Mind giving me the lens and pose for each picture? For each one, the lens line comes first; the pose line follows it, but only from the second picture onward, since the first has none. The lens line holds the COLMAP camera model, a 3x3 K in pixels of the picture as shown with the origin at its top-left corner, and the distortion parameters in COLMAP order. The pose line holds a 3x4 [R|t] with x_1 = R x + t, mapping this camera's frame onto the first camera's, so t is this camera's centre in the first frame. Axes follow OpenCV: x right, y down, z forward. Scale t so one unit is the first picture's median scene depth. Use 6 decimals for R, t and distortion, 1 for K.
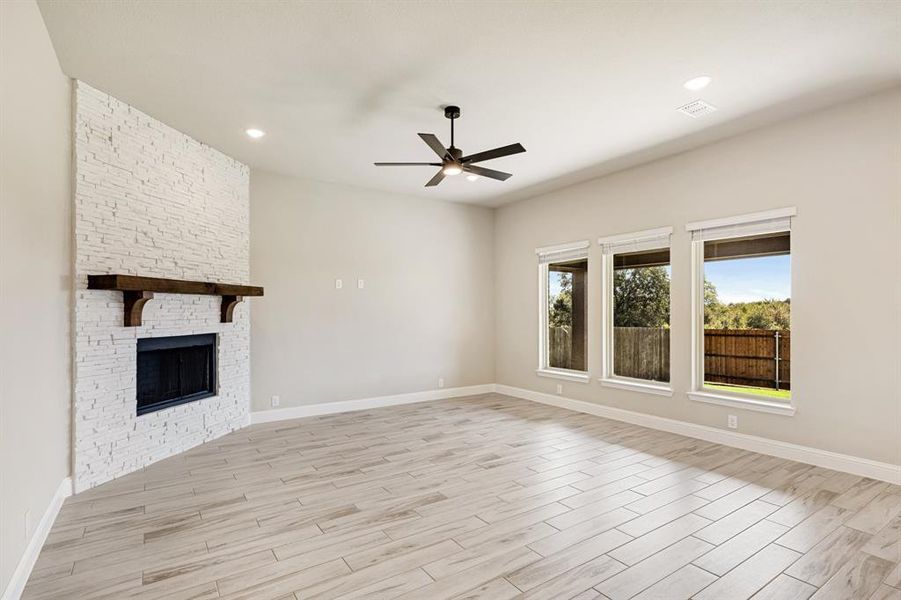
lens RADIAL K [[443.2, 0, 464.1], [0, 443.2, 312.4], [0, 0, 1]] dist [0.002456, -0.000593]
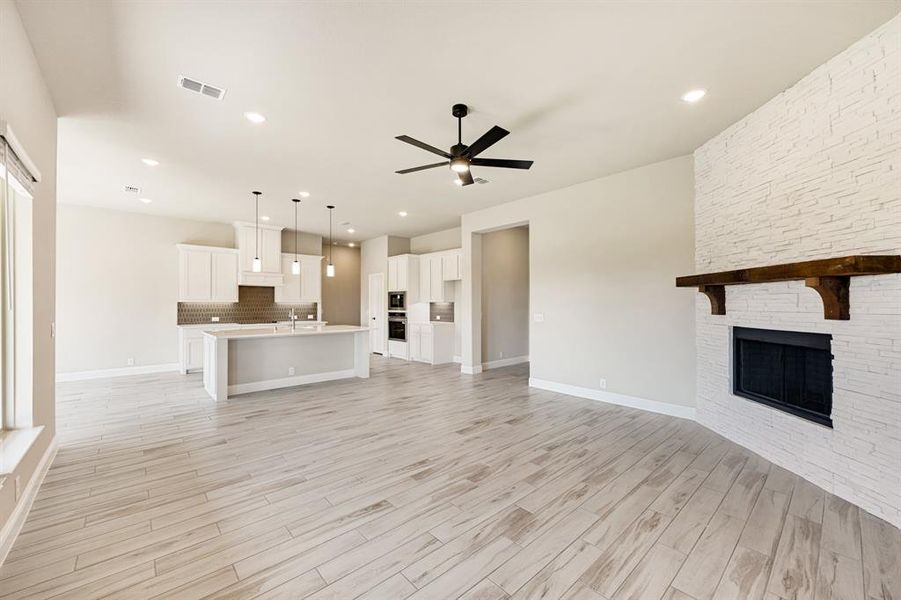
lens RADIAL K [[366.8, 0, 453.0], [0, 366.8, 296.3], [0, 0, 1]] dist [-0.000891, 0.001042]
pose [[-0.993942, 0.001161, -0.109901, 0.079252], [0.002783, 0.999889, -0.014606, -0.005217], [0.109872, -0.014823, -0.993835, 1.739350]]
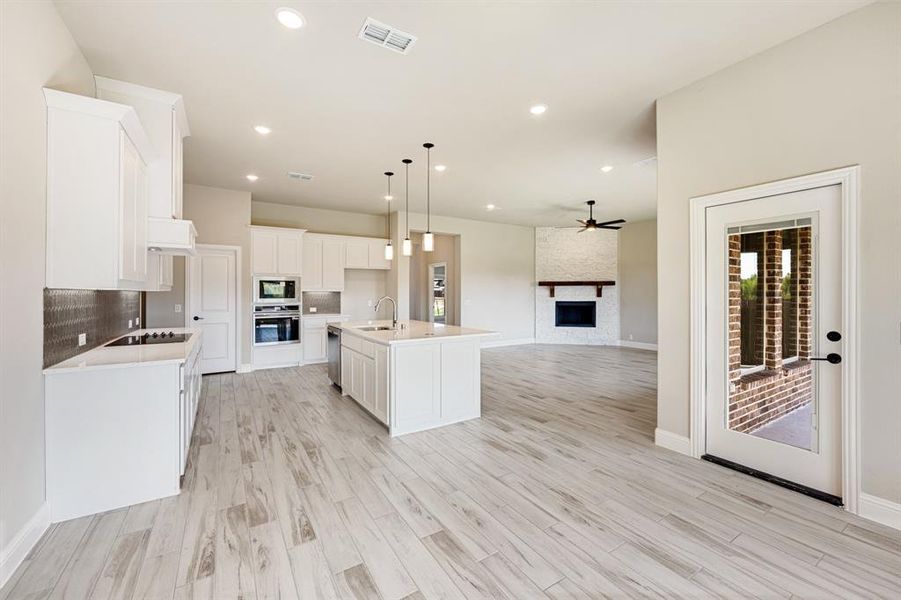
lens RADIAL K [[366.8, 0, 444.3], [0, 366.8, 295.3], [0, 0, 1]] dist [-0.000891, 0.001042]
pose [[-0.064262, 0.009017, -0.997892, 1.740244], [-0.002265, 0.999955, 0.009181, -0.002933], [0.997930, 0.002850, -0.064239, 0.361920]]
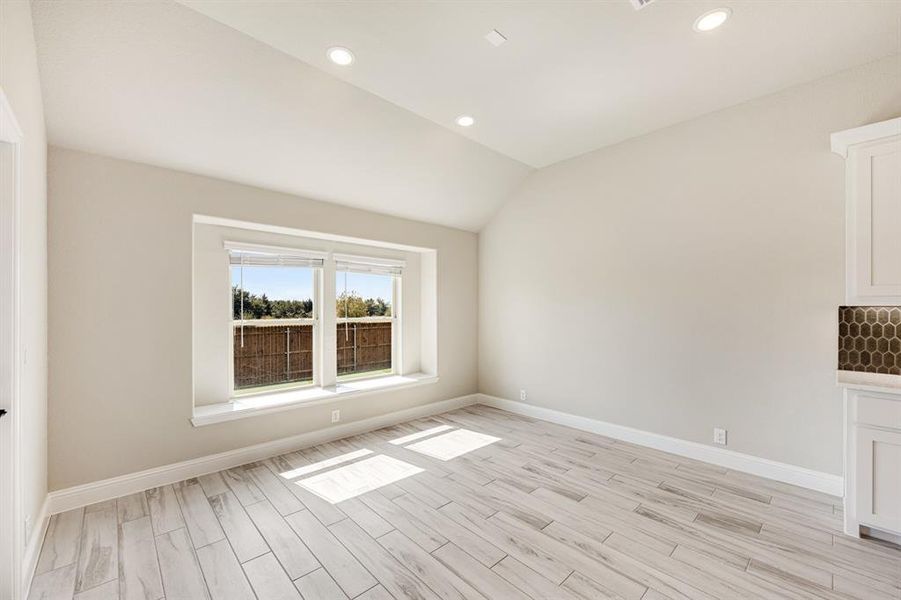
lens RADIAL K [[366.8, 0, 450.3], [0, 366.8, 300.2], [0, 0, 1]] dist [-0.000891, 0.001042]
pose [[-0.132699, 0.029349, 0.990722, 0.687405], [-0.000178, 0.999561, -0.029634, 0.003142], [-0.991156, -0.004109, -0.132635, 0.538268]]
